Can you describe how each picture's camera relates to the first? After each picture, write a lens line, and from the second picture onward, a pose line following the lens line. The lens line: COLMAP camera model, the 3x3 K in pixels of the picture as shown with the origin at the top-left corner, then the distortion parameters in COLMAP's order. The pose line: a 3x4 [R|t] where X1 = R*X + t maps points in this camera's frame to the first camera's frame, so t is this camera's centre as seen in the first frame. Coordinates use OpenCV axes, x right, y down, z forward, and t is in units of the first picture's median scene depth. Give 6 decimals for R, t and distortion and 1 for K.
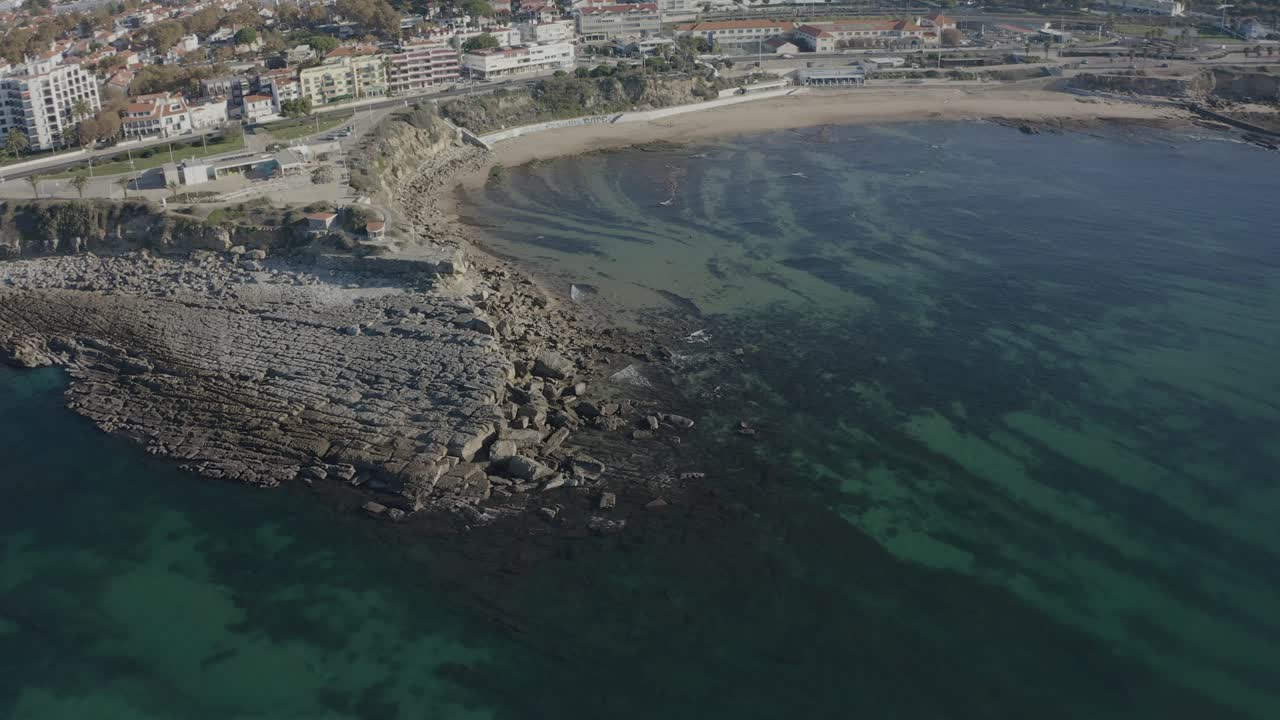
lens RADIAL K [[1045.6, 0, 640.0], [0, 1045.6, 360.0], [0, 0, 1]] dist [-0.172461, 0.007039]
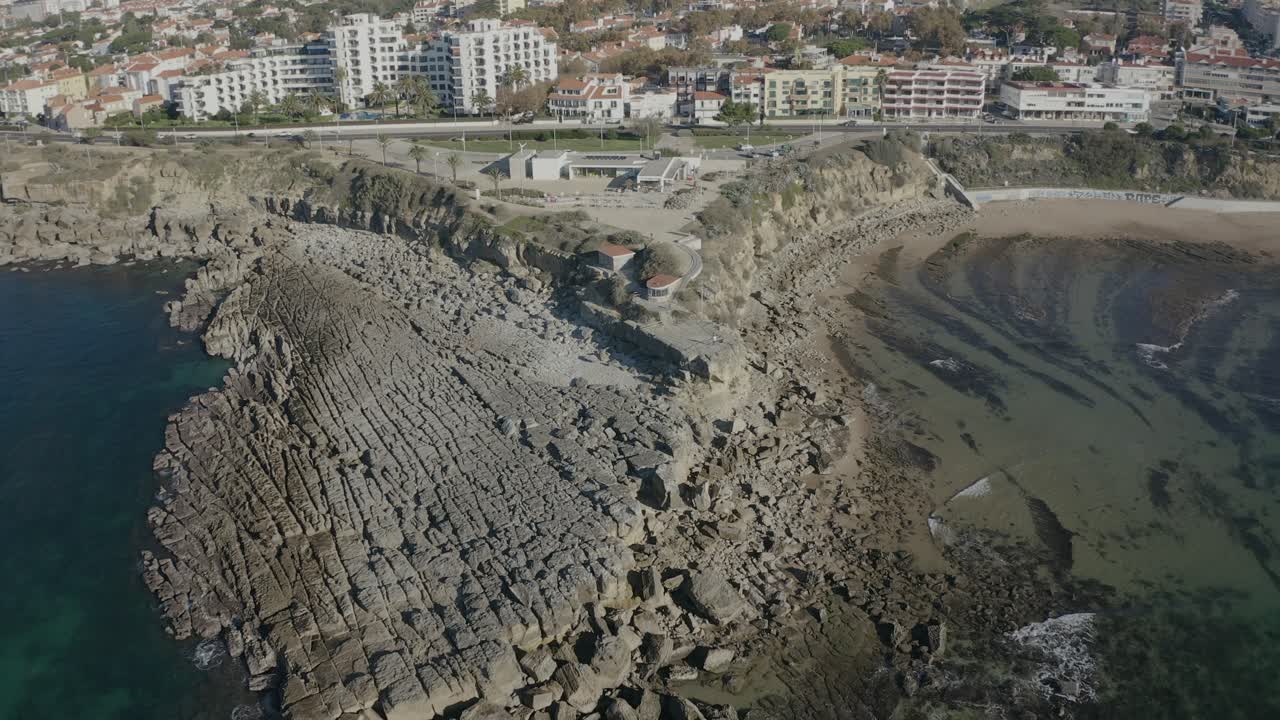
lens RADIAL K [[1045.6, 0, 640.0], [0, 1045.6, 360.0], [0, 0, 1]] dist [-0.172461, 0.007039]
pose [[0.800251, 0.238893, -0.550026, 0.087903], [-0.257923, 0.965166, 0.043940, -0.071455], [0.541363, 0.106702, 0.833991, 0.279566]]
